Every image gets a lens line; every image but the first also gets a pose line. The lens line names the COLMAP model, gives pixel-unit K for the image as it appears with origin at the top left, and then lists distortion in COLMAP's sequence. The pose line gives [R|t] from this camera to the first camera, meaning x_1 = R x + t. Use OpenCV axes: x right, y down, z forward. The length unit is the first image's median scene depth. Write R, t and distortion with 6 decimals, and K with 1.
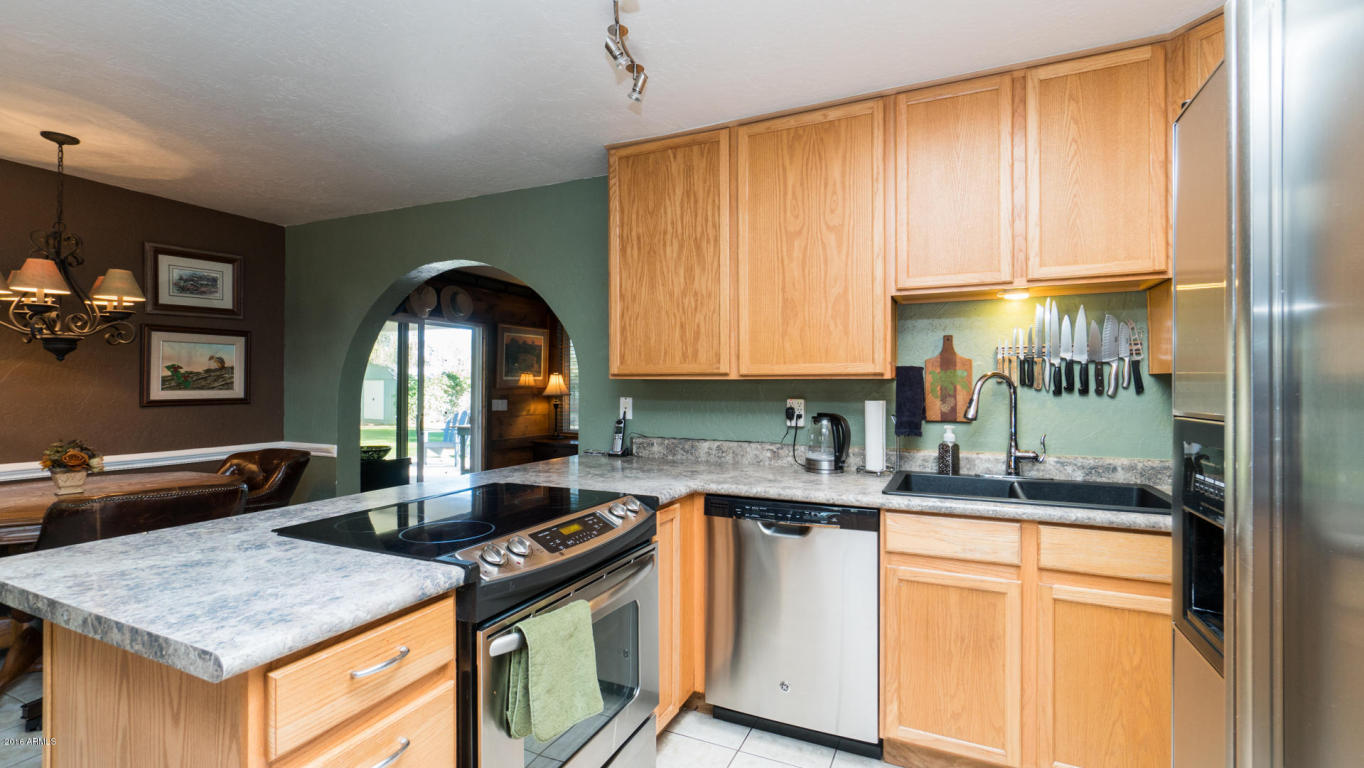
lens RADIAL K [[581.2, 0, 680.3], [0, 581.2, 383.2], [0, 0, 1]] dist [0.001721, 0.000466]
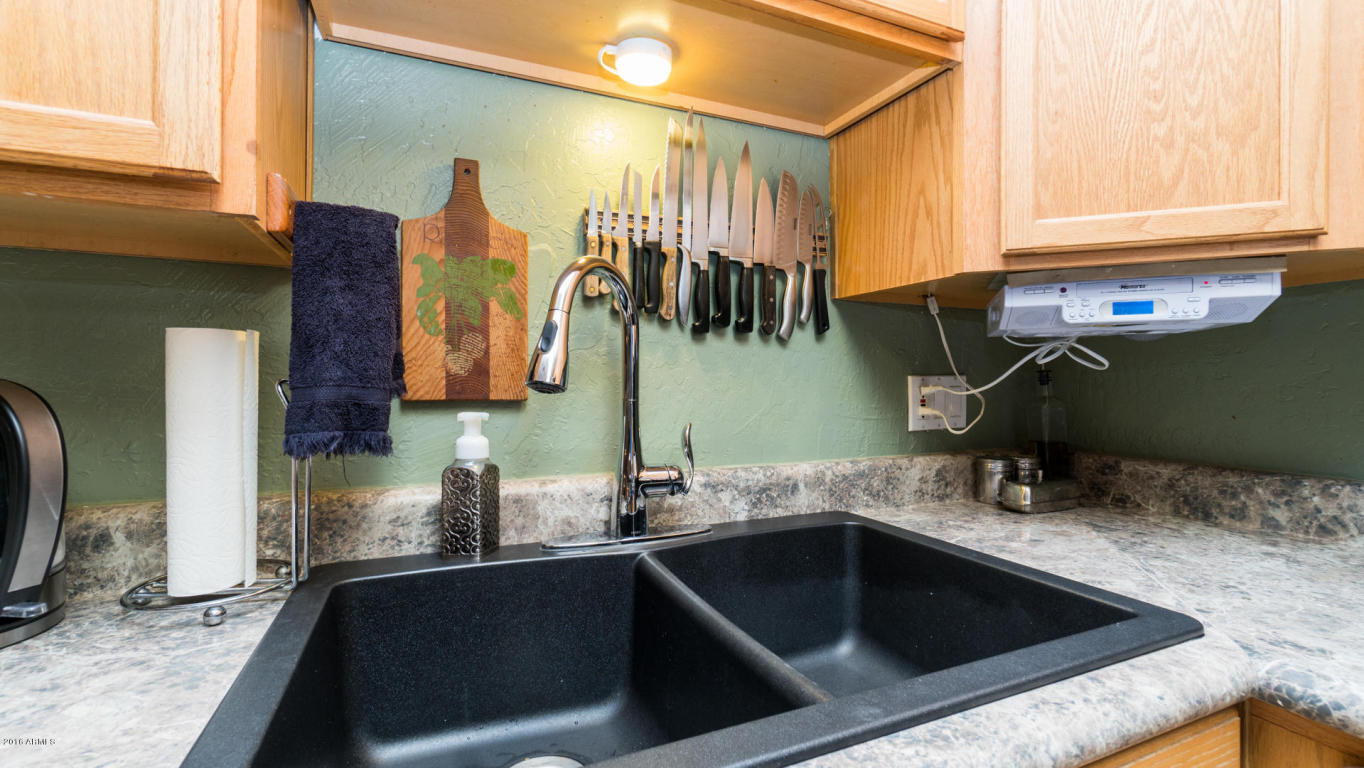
lens RADIAL K [[581.2, 0, 675.8], [0, 581.2, 385.2], [0, 0, 1]] dist [0.001721, 0.000466]
pose [[0.656430, 0.000883, 0.754387, 0.294199], [-0.007612, 0.999956, 0.005453, 0.056565], [-0.754349, -0.009321, 0.656408, 0.712710]]
